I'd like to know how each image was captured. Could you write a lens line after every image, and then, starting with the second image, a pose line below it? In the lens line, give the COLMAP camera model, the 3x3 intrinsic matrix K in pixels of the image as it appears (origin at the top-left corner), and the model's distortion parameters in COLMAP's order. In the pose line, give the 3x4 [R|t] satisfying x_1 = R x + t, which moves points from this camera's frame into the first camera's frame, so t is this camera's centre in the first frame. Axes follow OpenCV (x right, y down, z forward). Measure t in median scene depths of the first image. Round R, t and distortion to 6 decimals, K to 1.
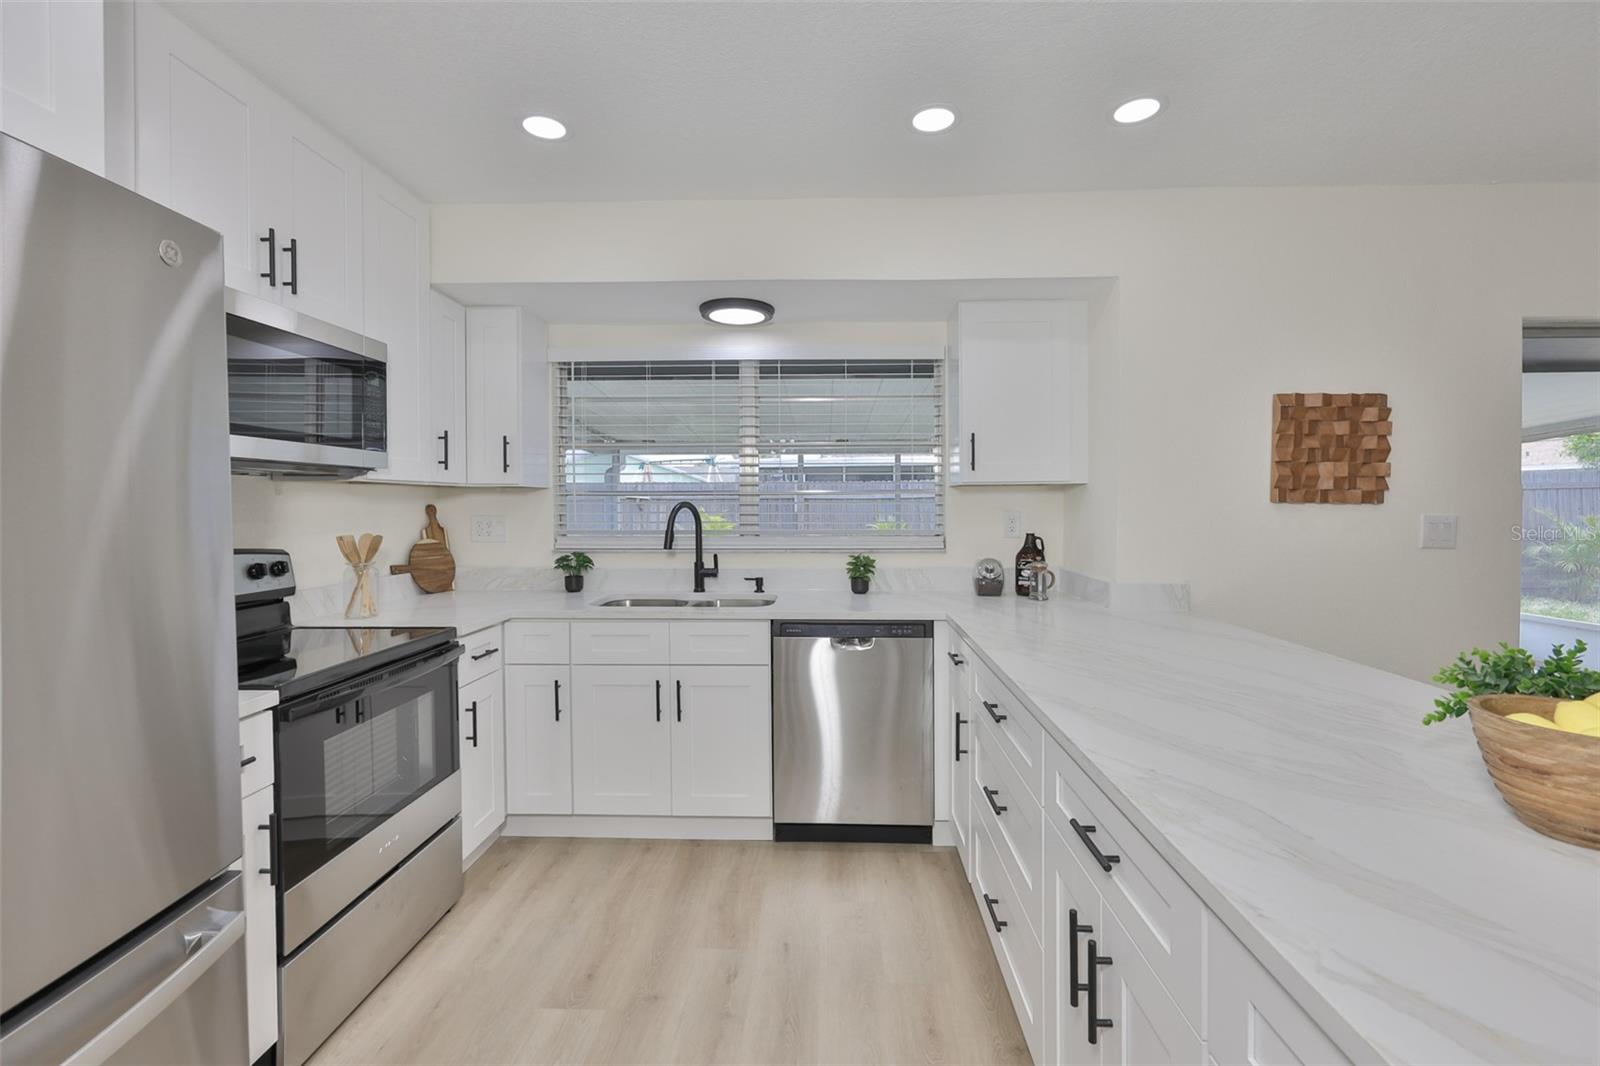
lens RADIAL K [[706.0, 0, 816.8], [0, 706.0, 515.5], [0, 0, 1]] dist [-0.004647, 0.001327]
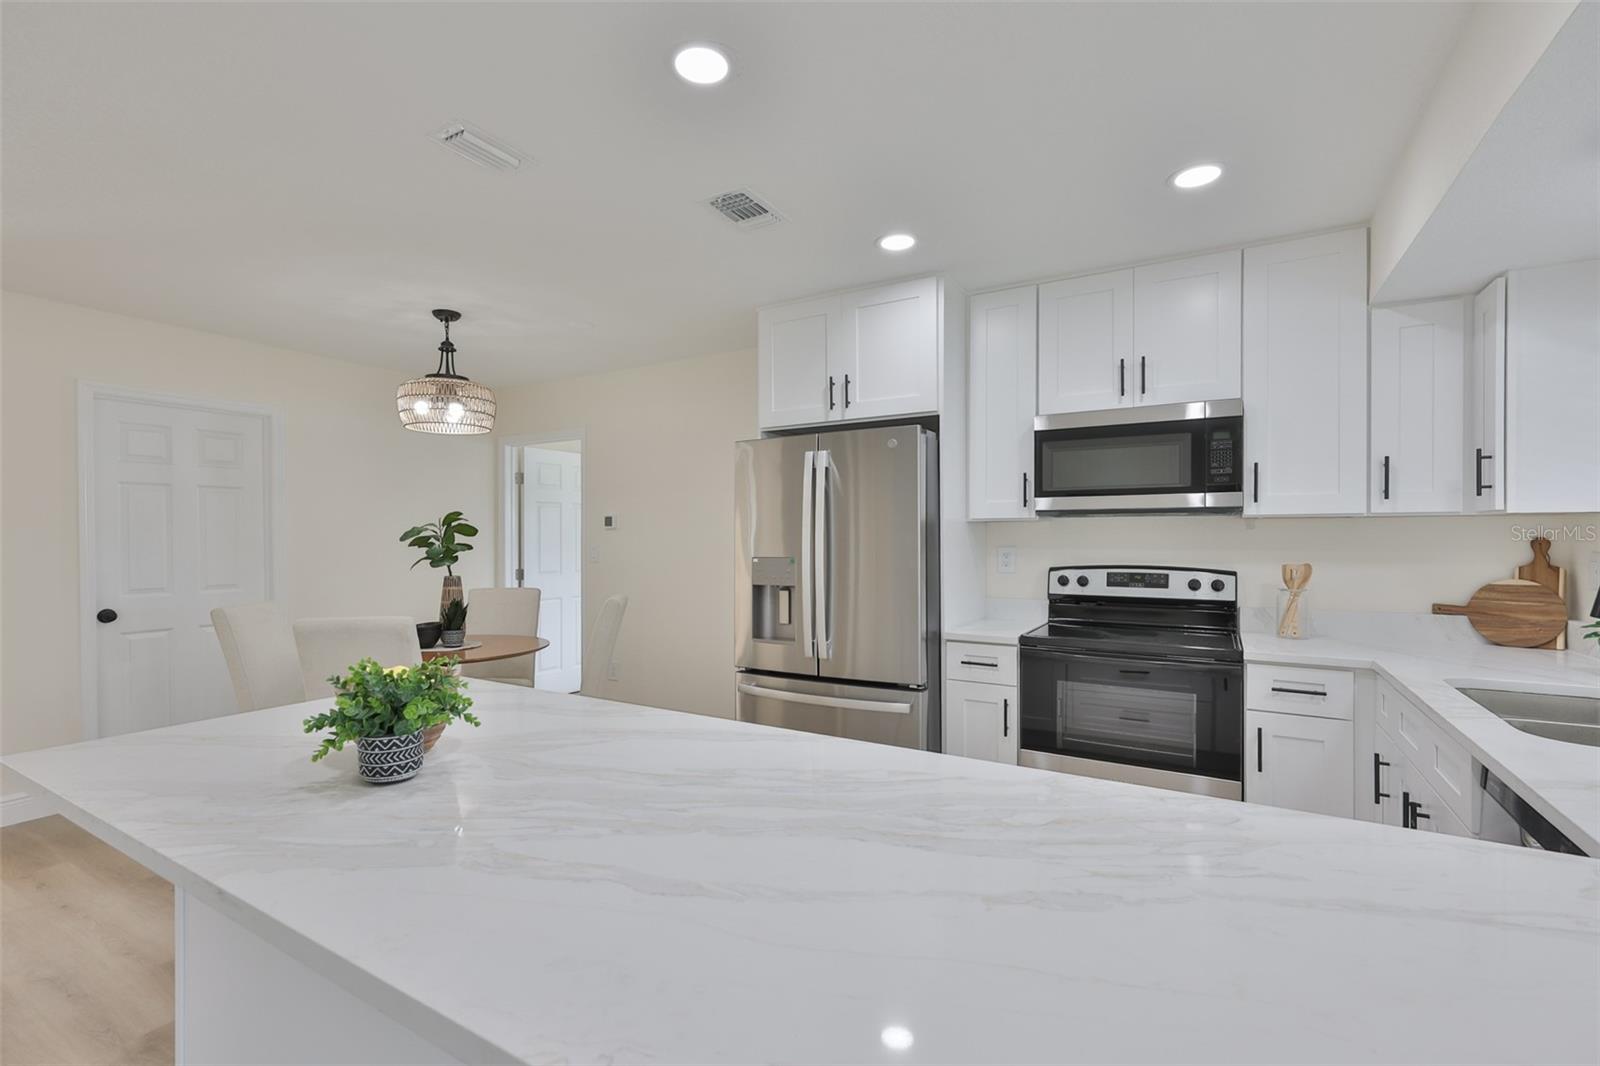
lens RADIAL K [[706.0, 0, 802.7], [0, 706.0, 538.8], [0, 0, 1]] dist [-0.004647, 0.001327]
pose [[-0.493054, 0.008127, -0.869961, 0.589463], [-0.011763, 0.999803, 0.016006, -0.017797], [0.869919, 0.018125, -0.492861, 0.739337]]
